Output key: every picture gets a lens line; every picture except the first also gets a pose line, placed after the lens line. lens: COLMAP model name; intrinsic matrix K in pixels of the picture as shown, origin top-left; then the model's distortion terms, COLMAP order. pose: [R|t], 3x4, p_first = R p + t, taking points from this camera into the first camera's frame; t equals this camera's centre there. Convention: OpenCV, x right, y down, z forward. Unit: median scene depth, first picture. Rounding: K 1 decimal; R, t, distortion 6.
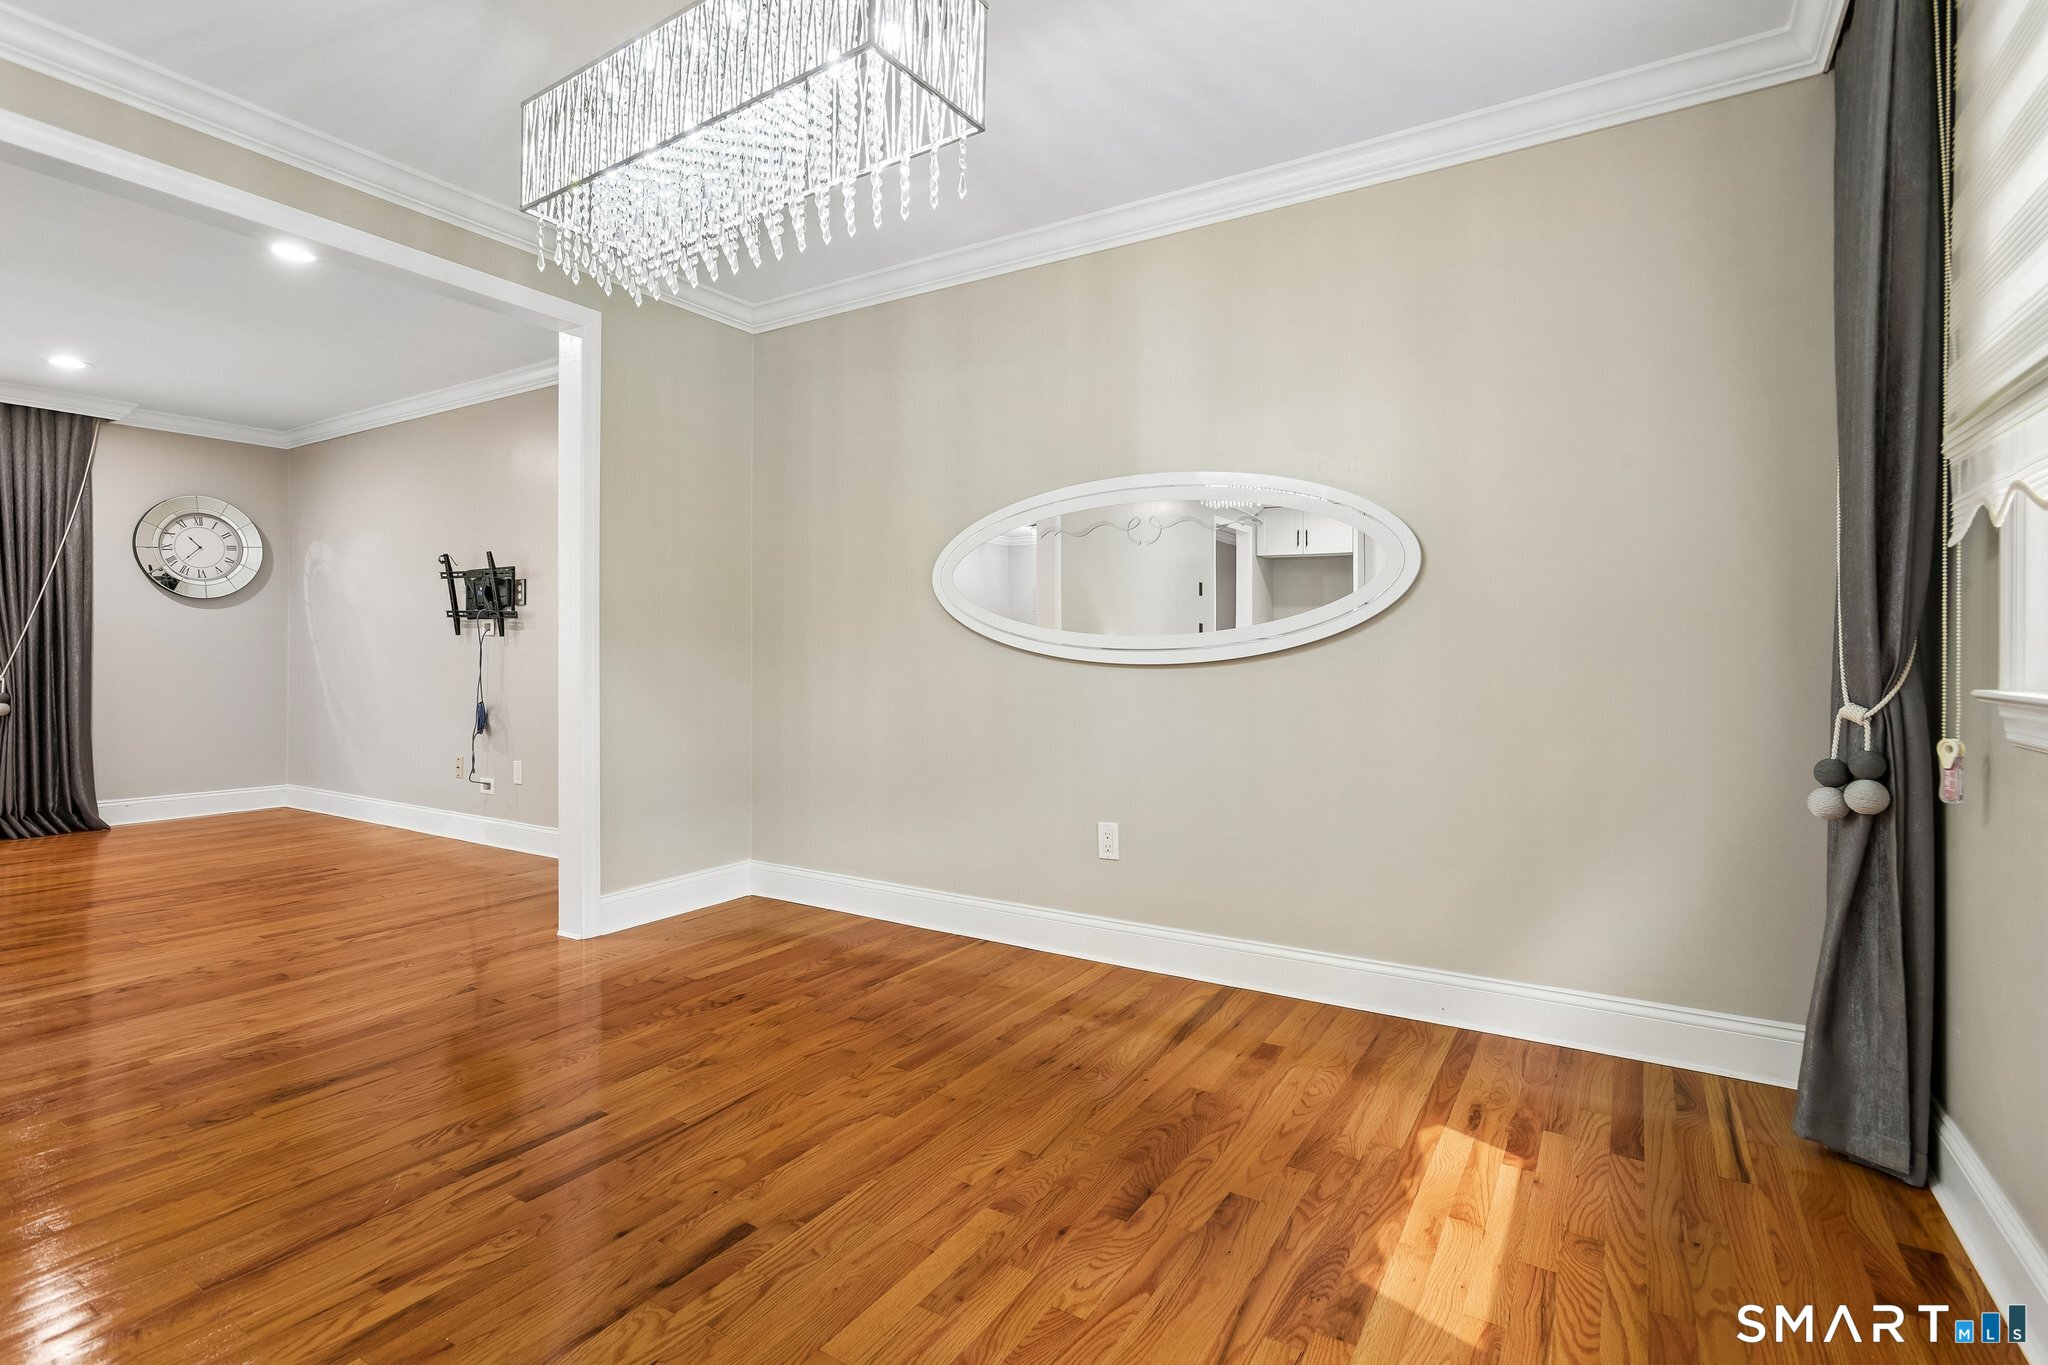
lens RADIAL K [[979.3, 0, 1025.8], [0, 979.3, 670.8], [0, 0, 1]] dist [-0.013190, 0.001465]
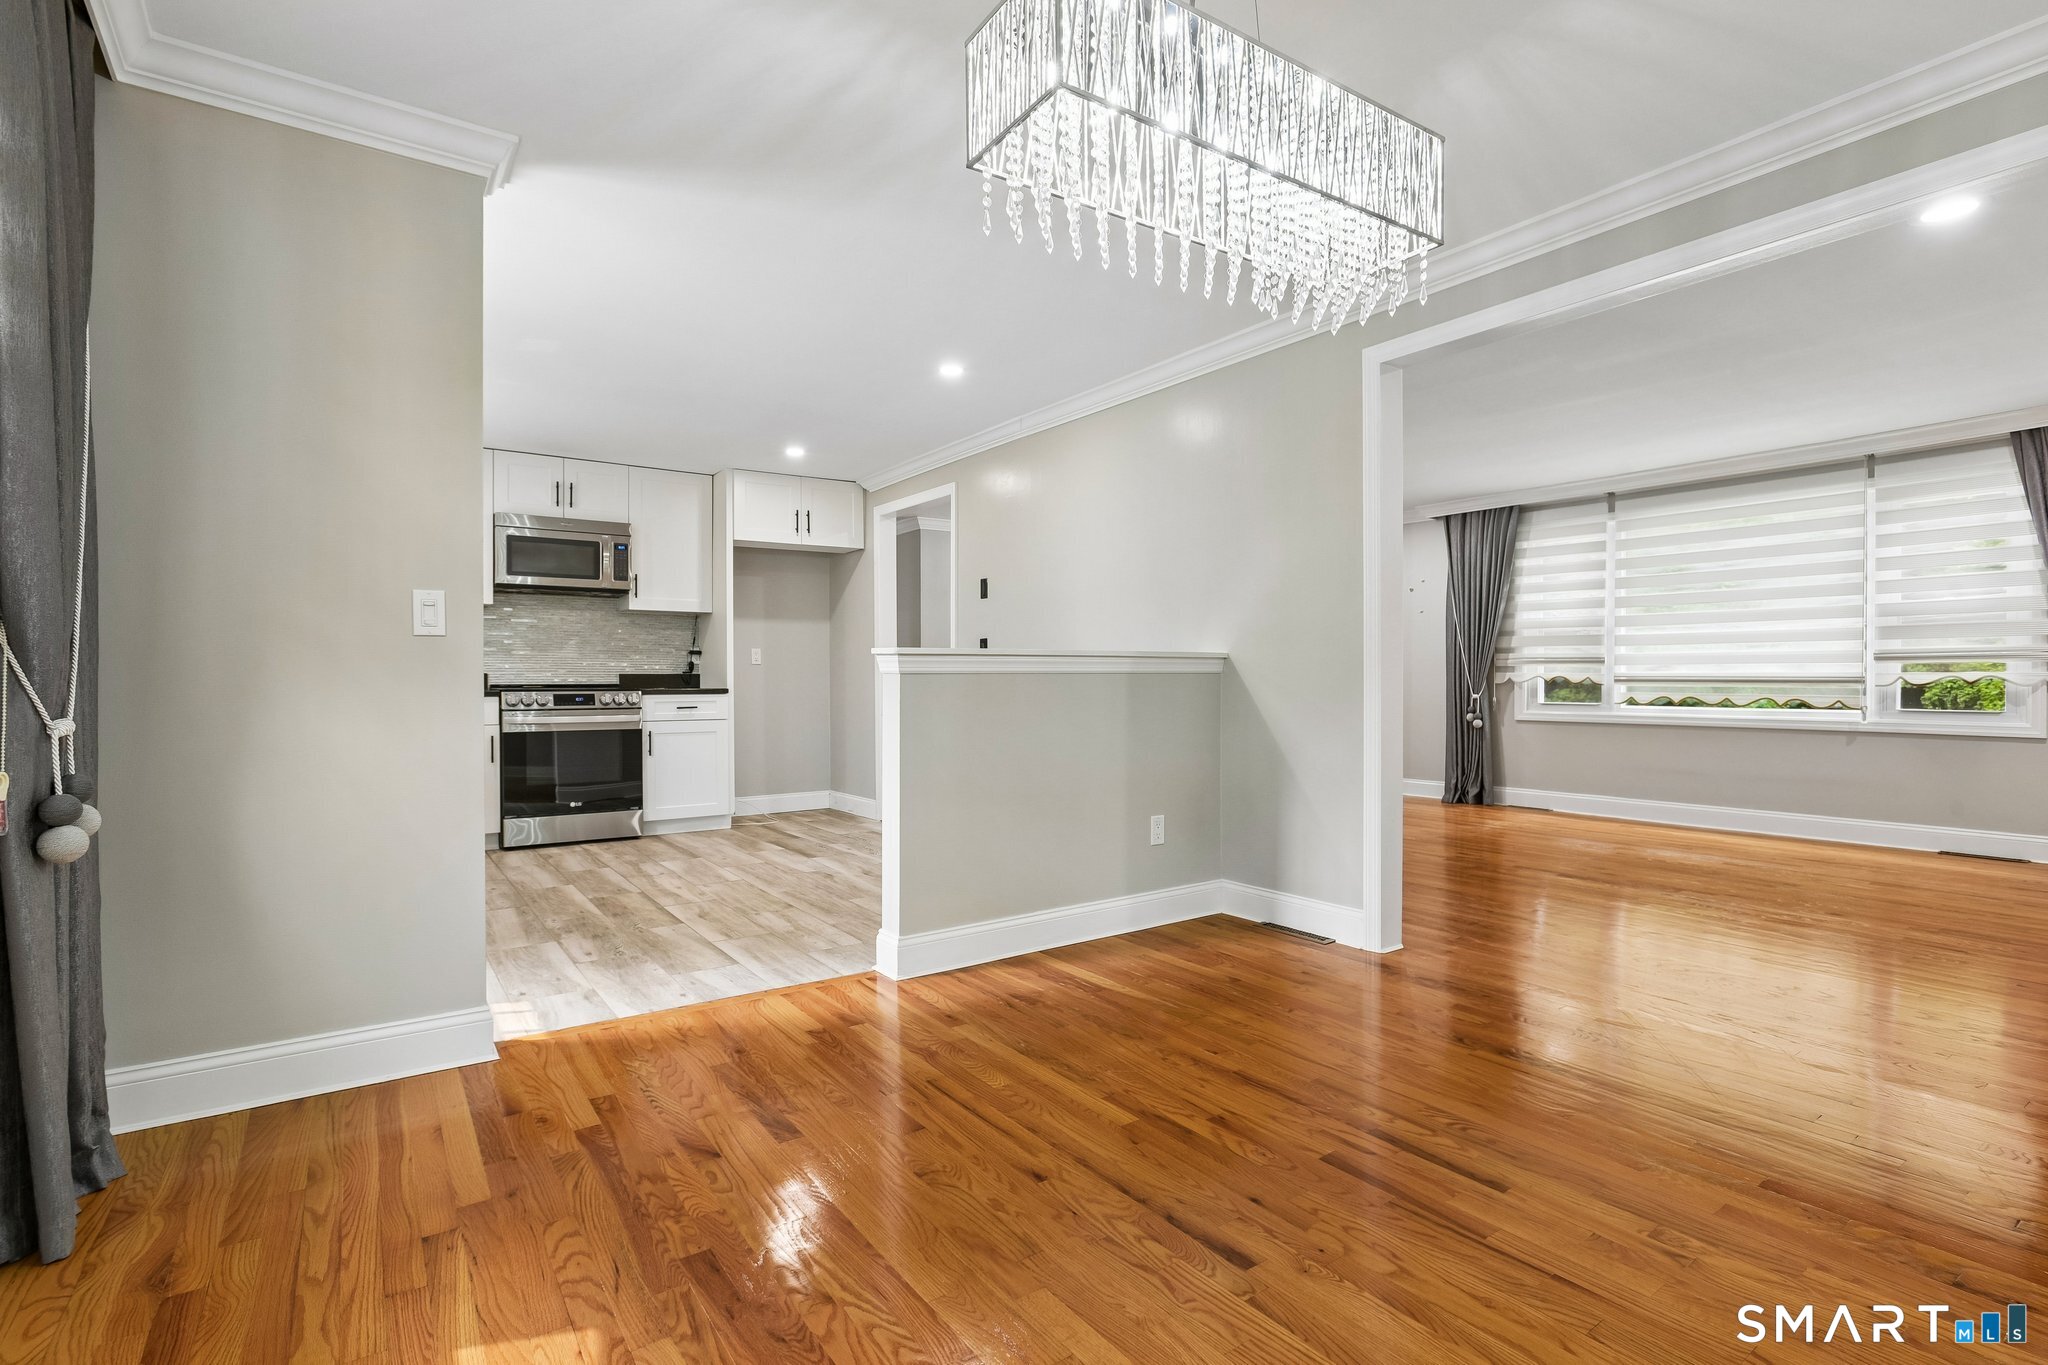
lens RADIAL K [[962.2, 0, 1031.7], [0, 962.2, 688.9], [0, 0, 1]] dist [-0.015793, 0.013448]
pose [[-0.389450, 0.004187, -0.921038, 0.627334], [-0.008463, 0.999931, 0.008124, -0.013509], [0.921009, 0.010958, -0.389387, 1.069730]]
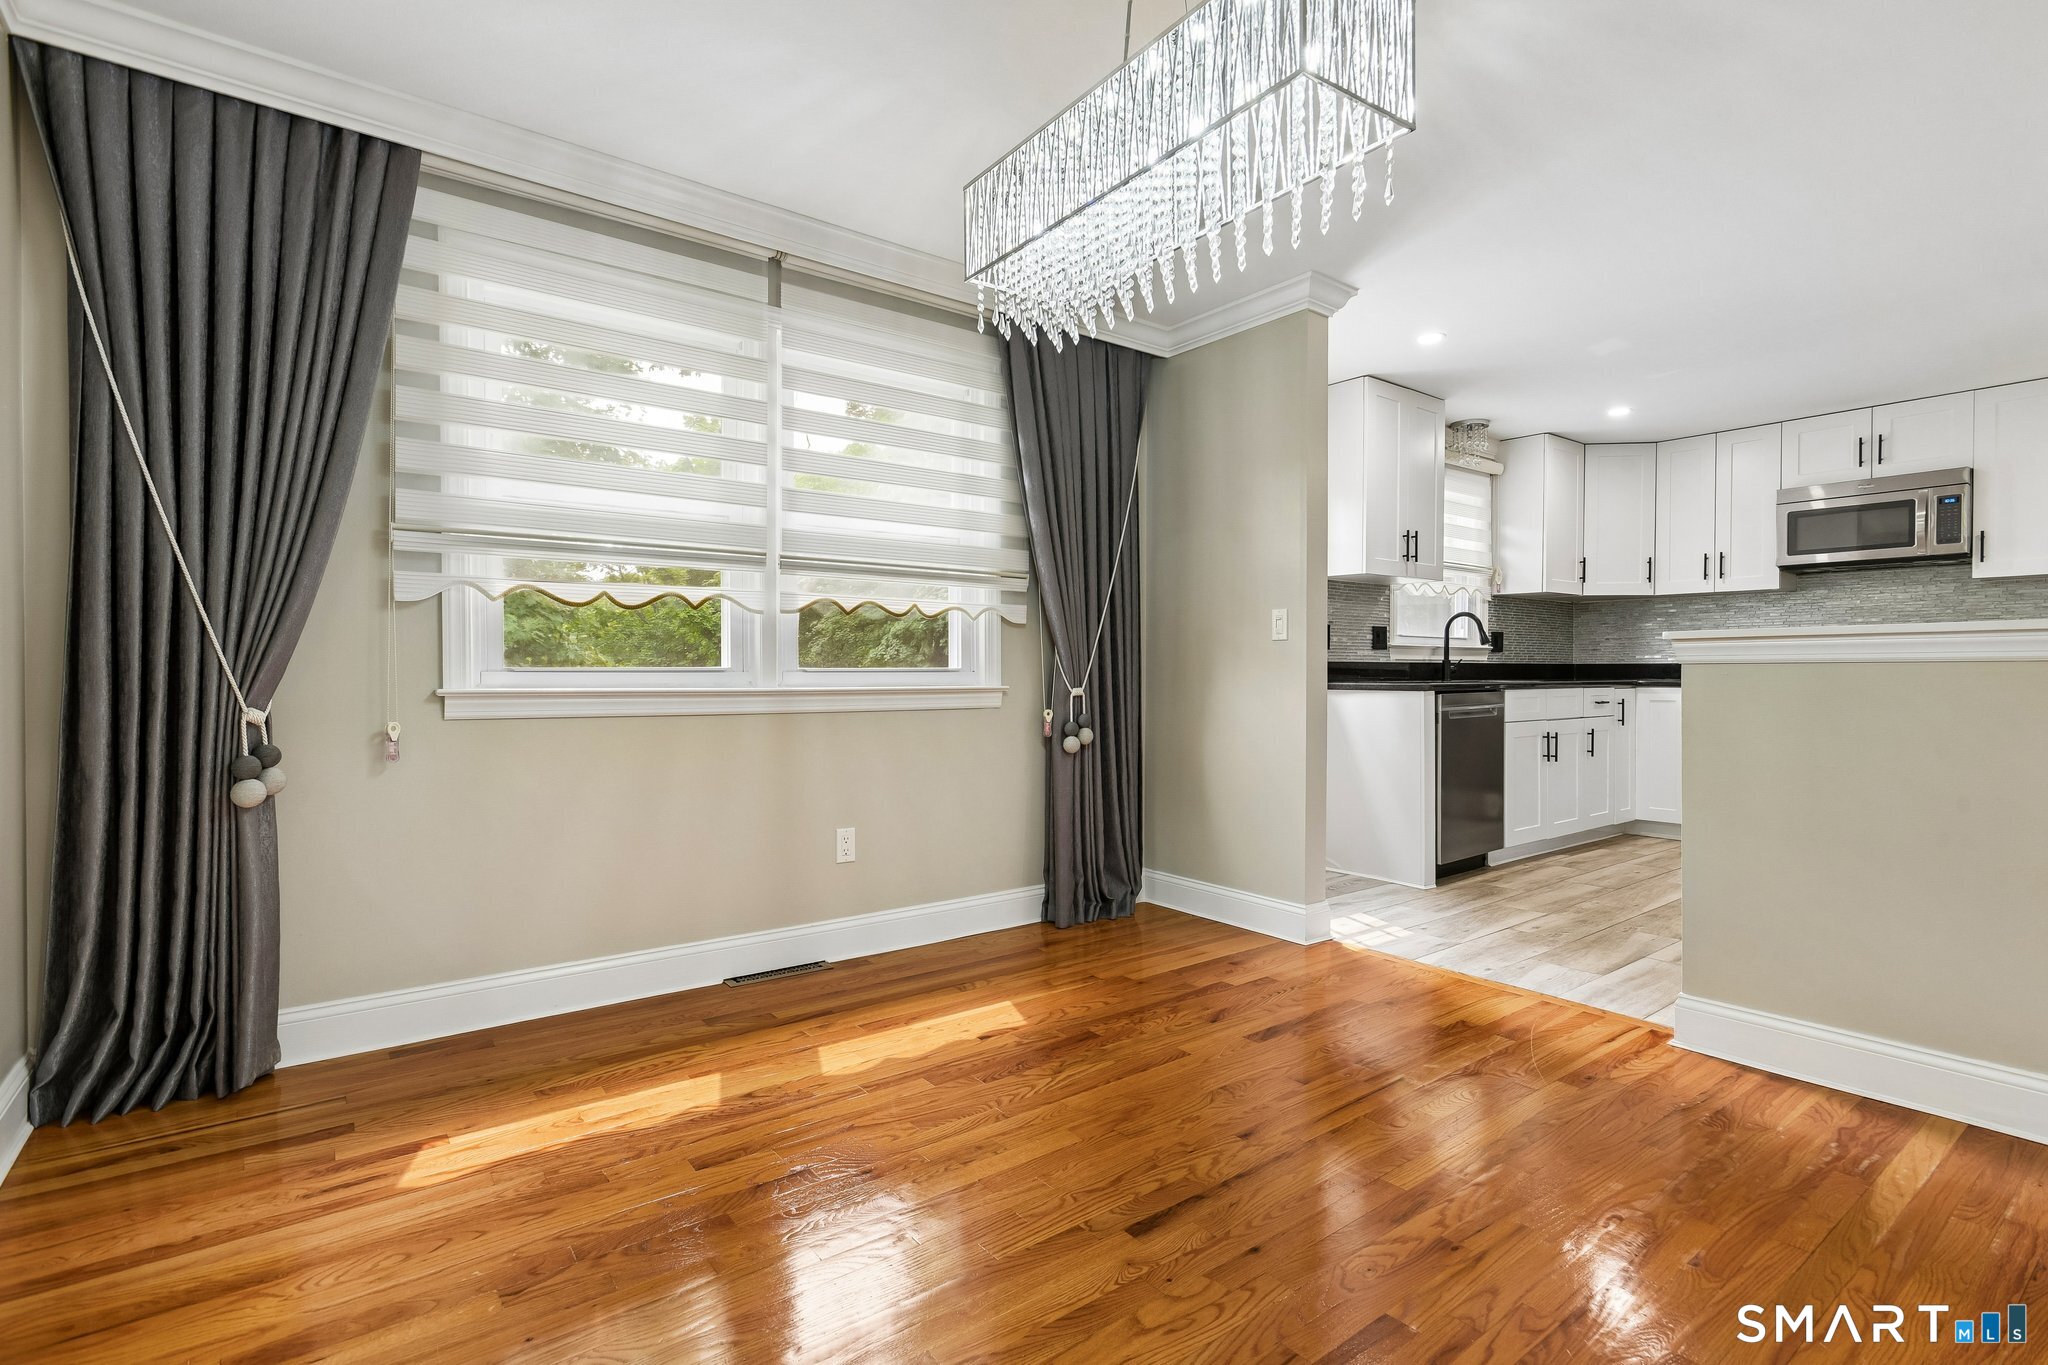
lens RADIAL K [[977.3, 0, 1030.6], [0, 977.3, 686.7], [0, 0, 1]] dist [-0.001583, 0.000447]
pose [[-0.935200, -0.011381, 0.353936, -0.496630], [-0.001925, 0.999632, 0.027059, -0.027725], [-0.354114, 0.024625, -0.934878, 1.816885]]
